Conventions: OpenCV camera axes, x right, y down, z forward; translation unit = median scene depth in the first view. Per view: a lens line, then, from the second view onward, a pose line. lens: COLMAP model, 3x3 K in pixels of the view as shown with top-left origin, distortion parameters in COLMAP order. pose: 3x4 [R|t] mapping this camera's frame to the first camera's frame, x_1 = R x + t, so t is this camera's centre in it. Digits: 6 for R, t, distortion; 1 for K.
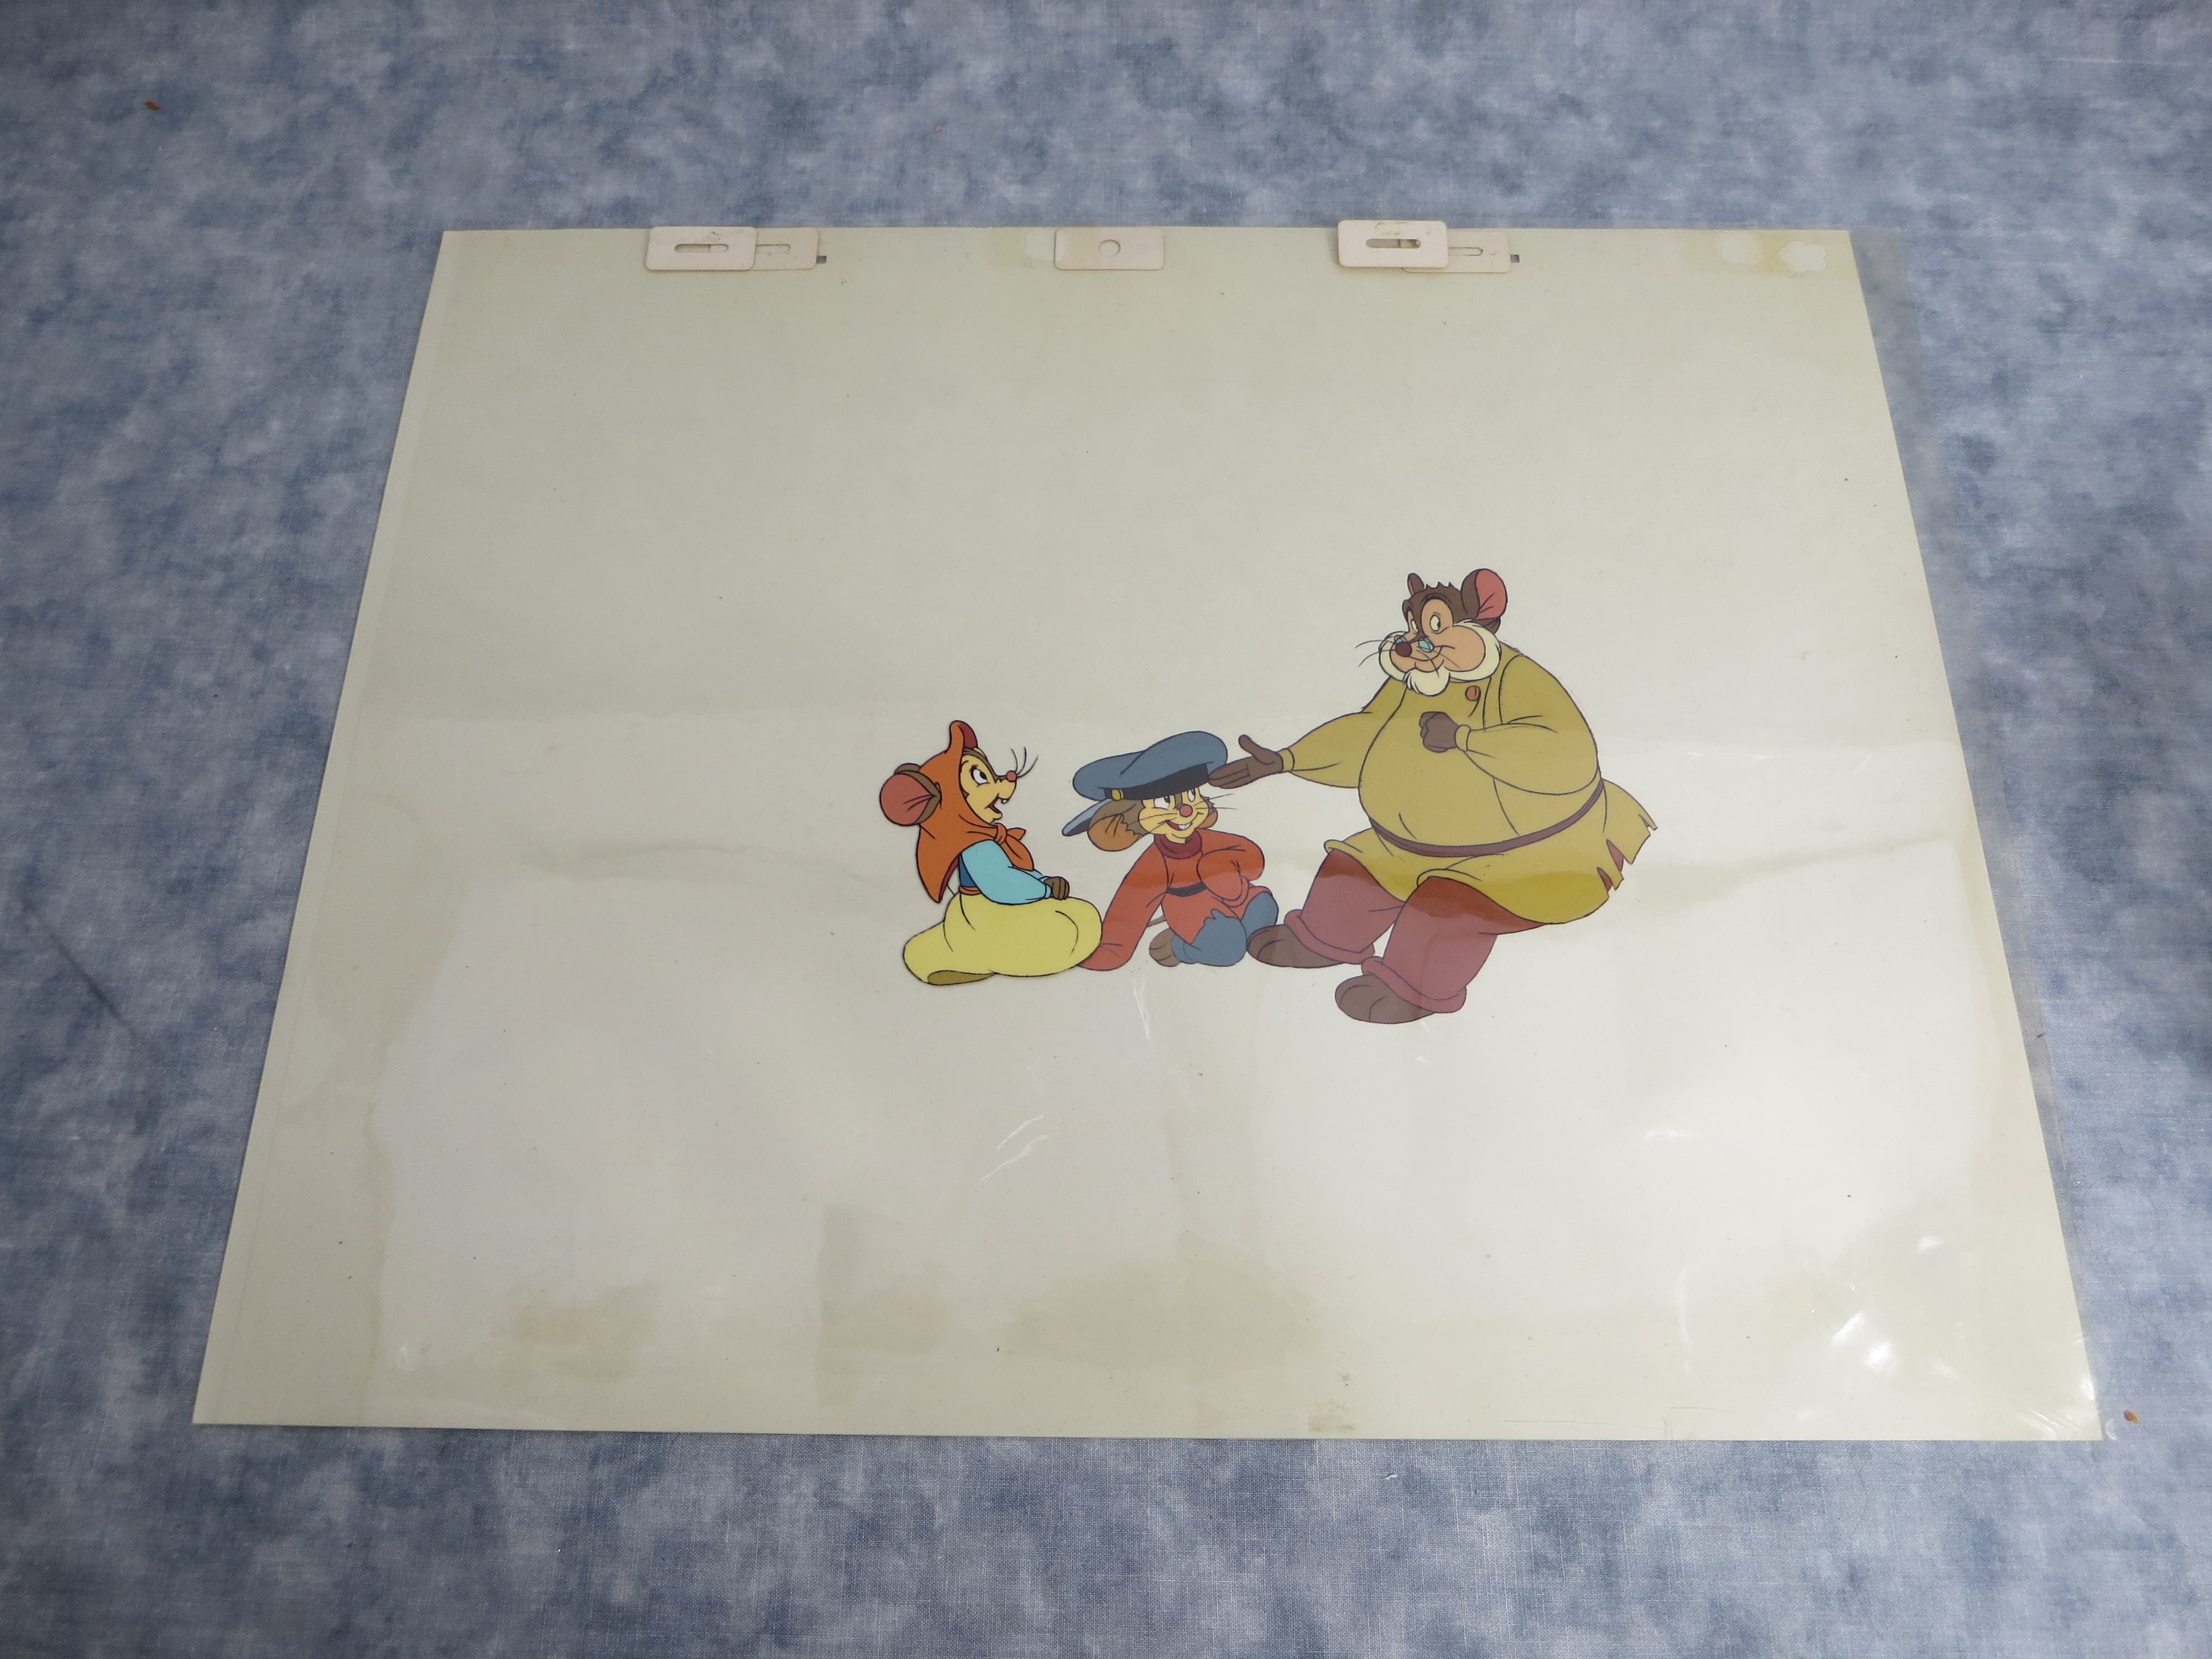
lens RADIAL K [[1883.7, 0, 1103.5], [0, 1883.7, 832.6], [0, 0, 1]] dist [-0.090949, 0.028484]
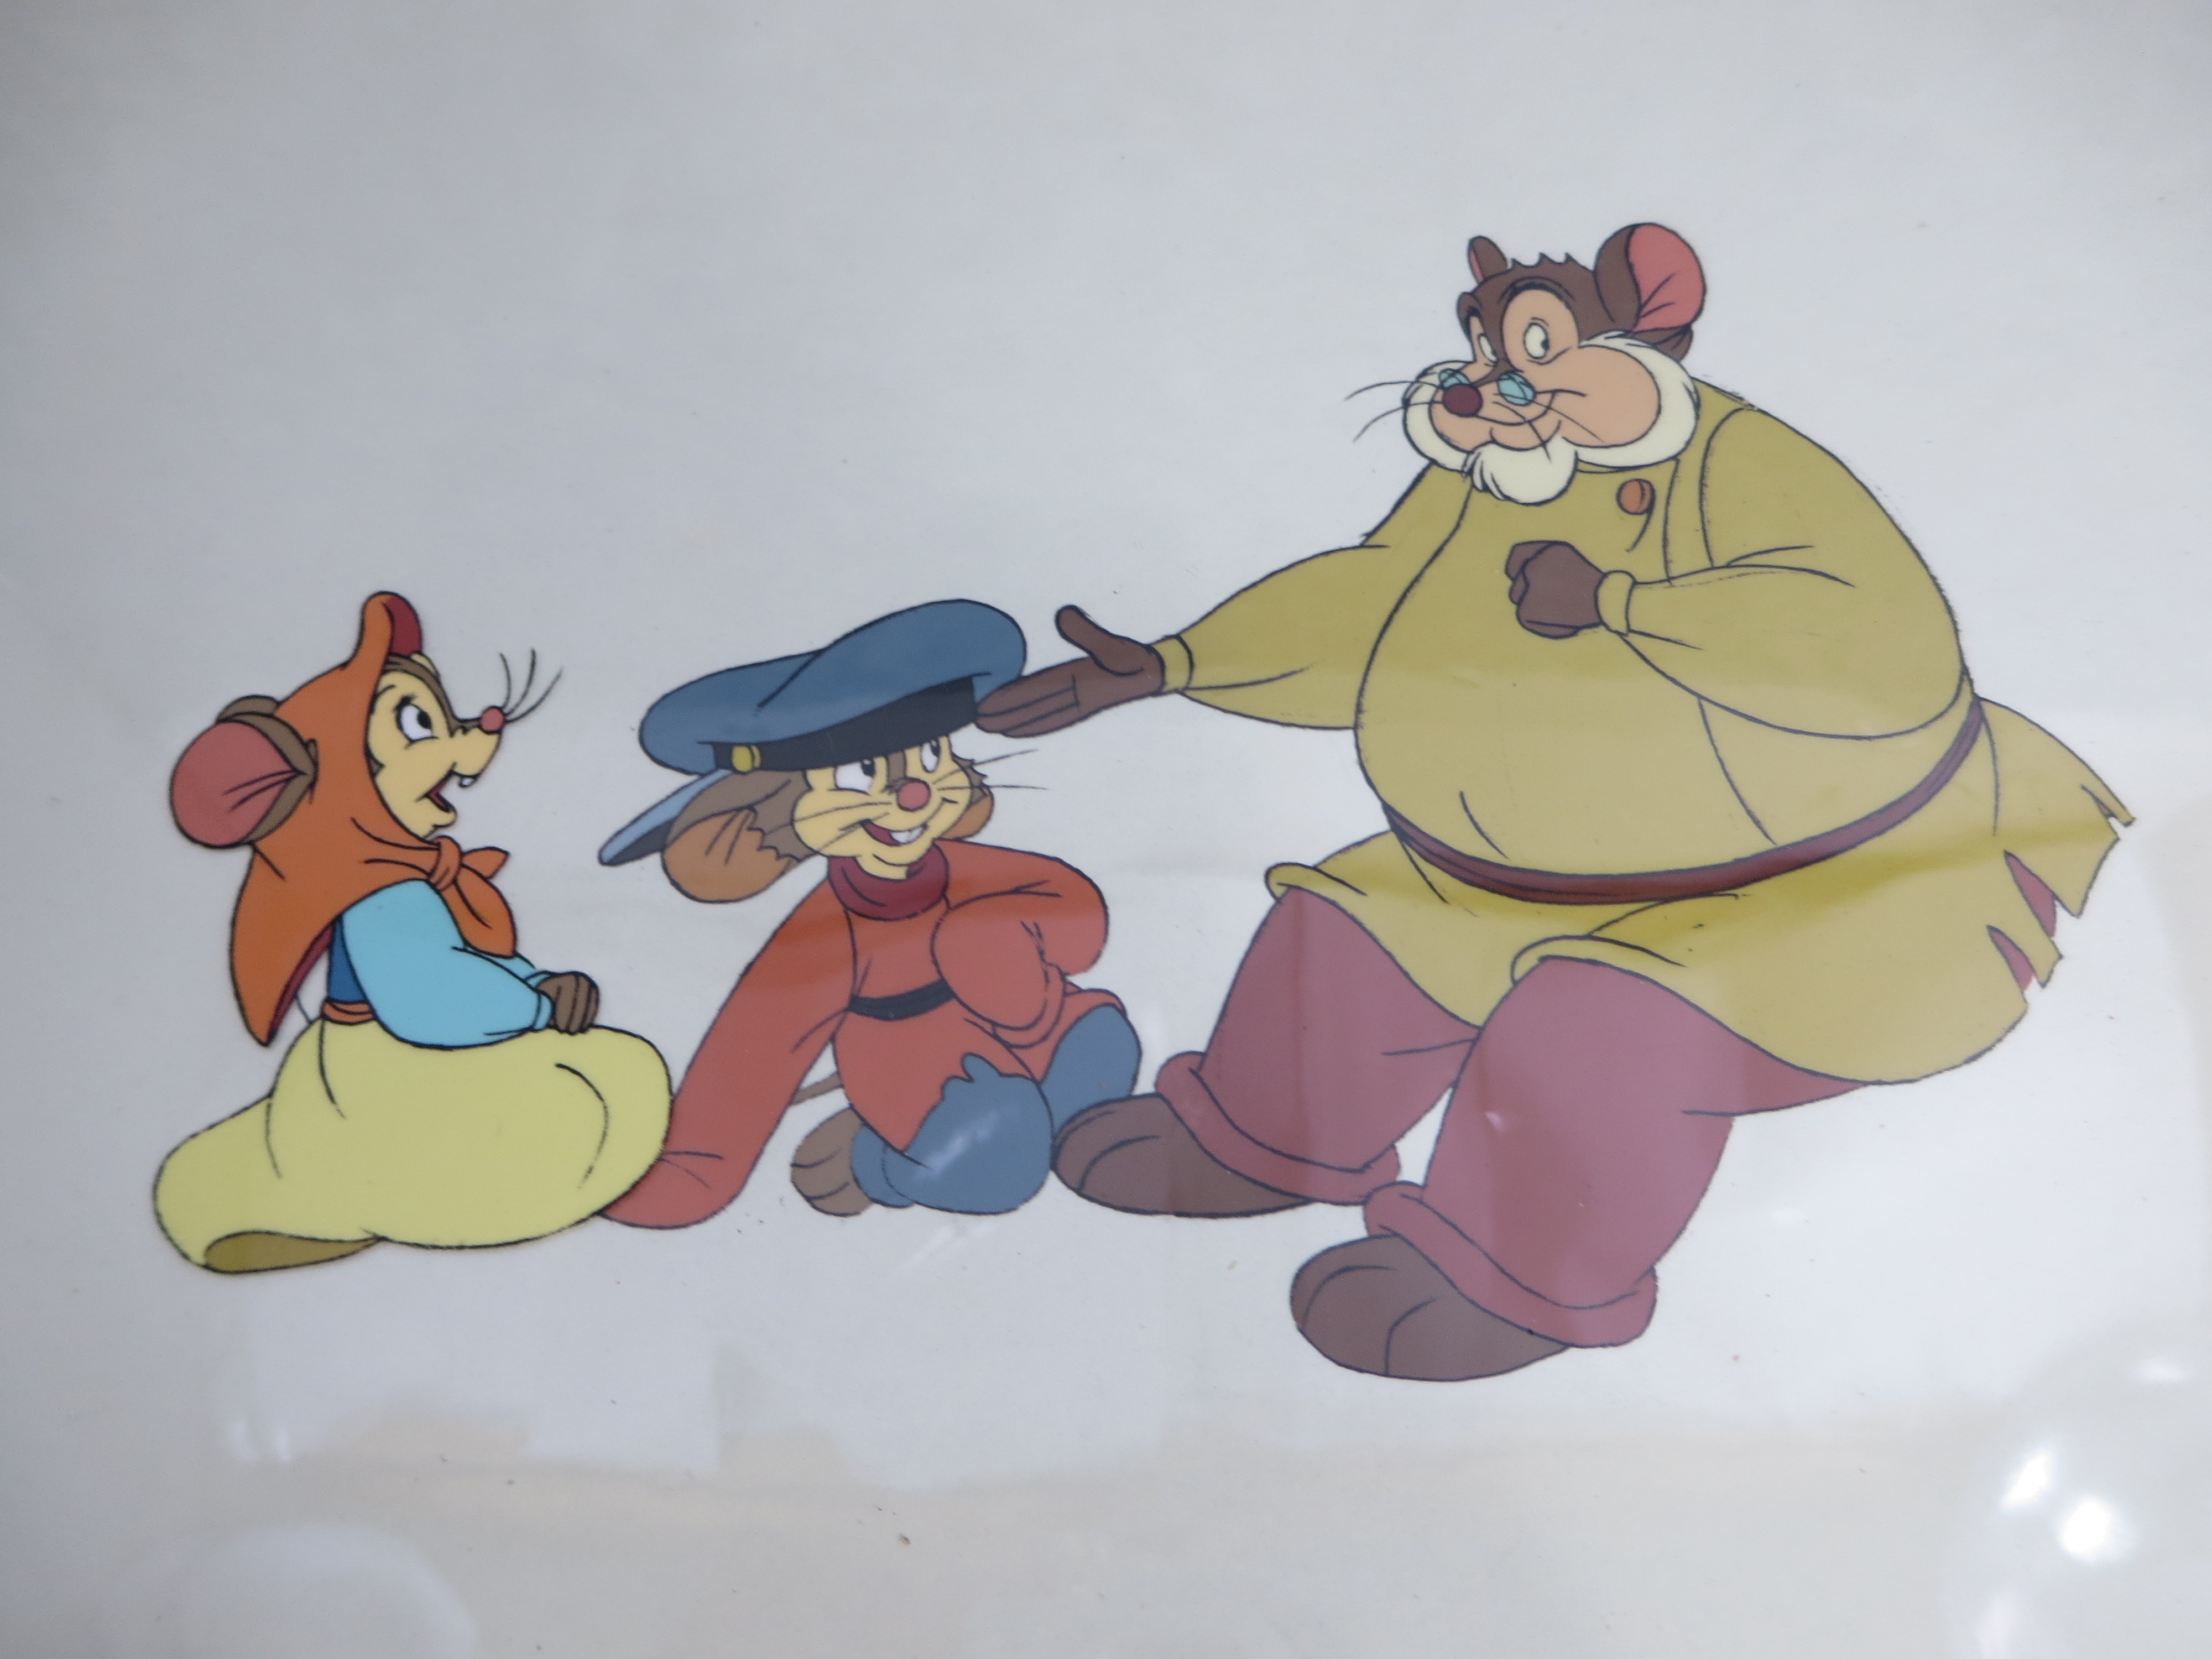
lens RADIAL K [[1883.7, 0, 1077.4], [0, 1883.7, 905.2], [0, 0, 1]] dist [-0.090949, 0.028484]
pose [[0.999209, -0.017152, -0.035864, 0.091932], [0.018401, 0.999226, 0.034776, -0.001713], [0.035239, -0.035408, 0.998751, 0.610570]]
